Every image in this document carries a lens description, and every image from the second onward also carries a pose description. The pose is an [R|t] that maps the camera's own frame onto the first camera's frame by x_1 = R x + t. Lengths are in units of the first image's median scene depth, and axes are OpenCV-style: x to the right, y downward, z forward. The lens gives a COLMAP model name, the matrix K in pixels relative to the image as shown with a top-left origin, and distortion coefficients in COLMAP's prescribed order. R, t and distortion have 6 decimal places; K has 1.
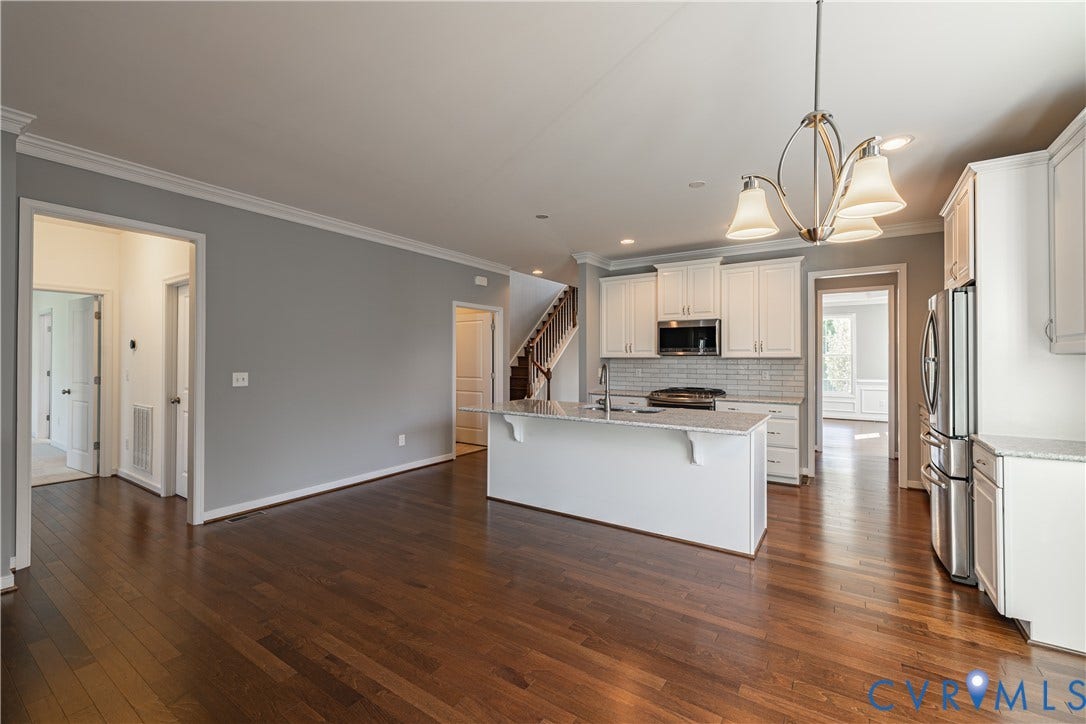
lens RADIAL K [[452.7, 0, 545.3], [0, 452.7, 354.8], [0, 0, 1]] dist [-0.001503, 0.000728]
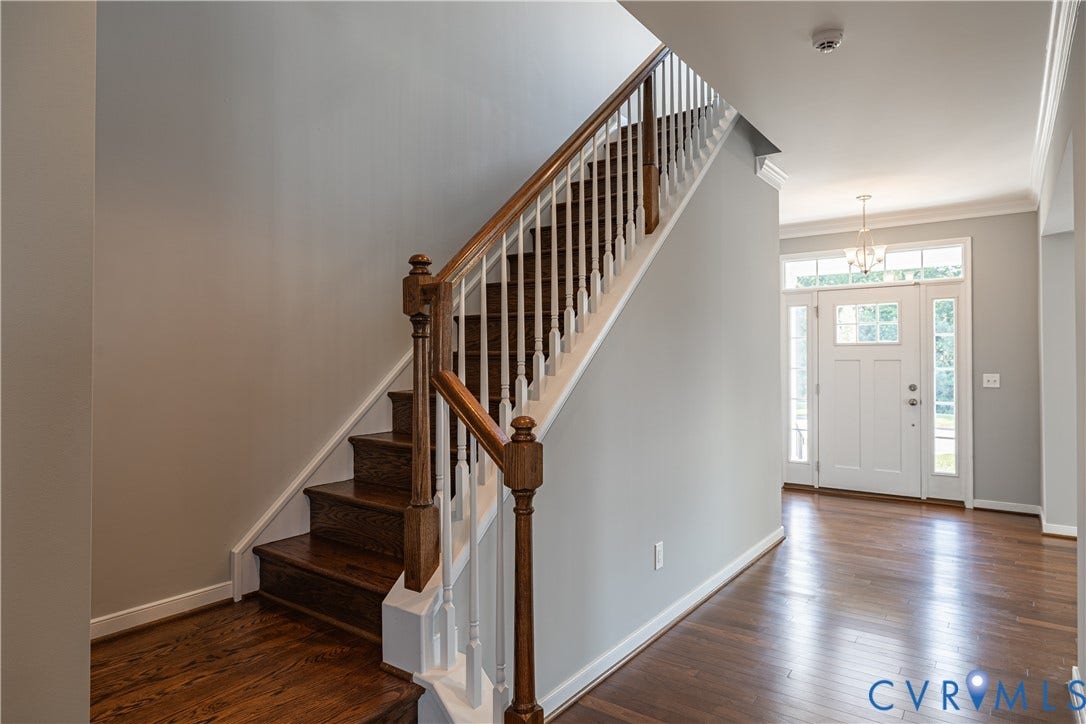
lens RADIAL K [[630.6, 0, 539.3], [0, 630.6, 350.9], [0, 0, 1]] dist [-0.008481, -0.000063]
pose [[0.998682, -0.002294, -0.051276, 0.033118], [0.001922, 0.999971, -0.007301, 0.010360], [0.051292, 0.007193, 0.998658, 1.078371]]
